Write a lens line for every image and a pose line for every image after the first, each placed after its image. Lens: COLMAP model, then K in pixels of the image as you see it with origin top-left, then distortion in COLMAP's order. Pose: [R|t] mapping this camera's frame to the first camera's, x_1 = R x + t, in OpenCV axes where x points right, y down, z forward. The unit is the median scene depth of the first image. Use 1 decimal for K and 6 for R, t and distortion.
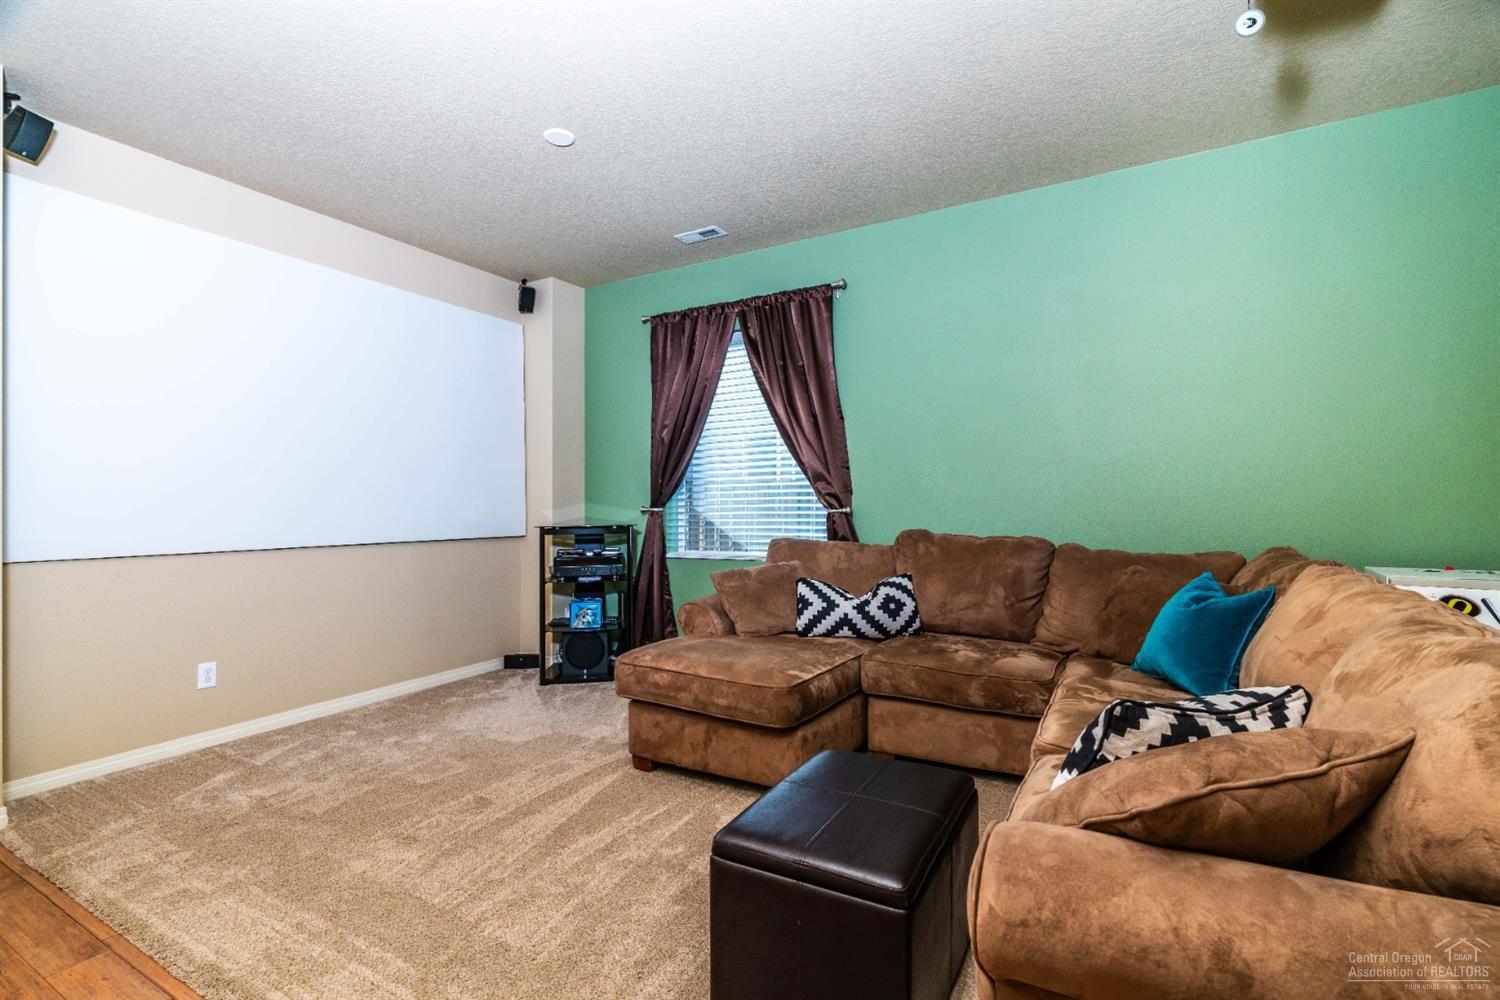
lens RADIAL K [[691.9, 0, 752.0], [0, 691.9, 485.1], [0, 0, 1]] dist [-0.000812, 0.000123]
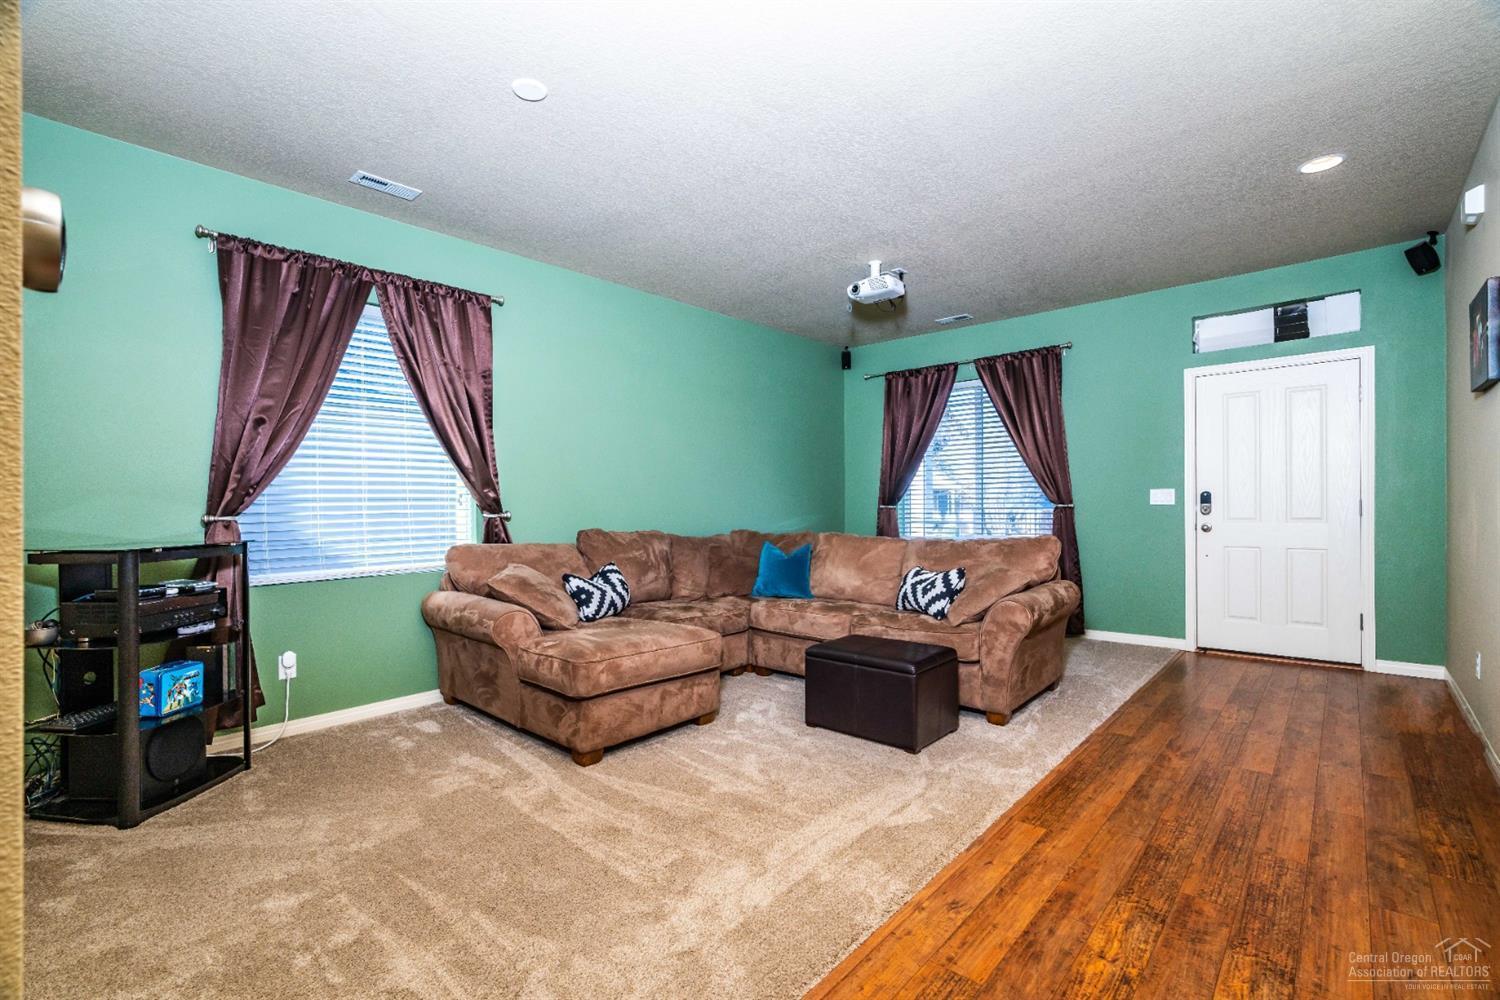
lens RADIAL K [[670.0, 0, 750.9], [0, 670.0, 506.6], [0, 0, 1]] dist [-0.003082, 0.000031]
pose [[0.206954, 0.004547, 0.978340, -0.785299], [-0.013819, 0.999903, -0.001724, 0.019634], [-0.978253, -0.013163, 0.206997, 0.410654]]
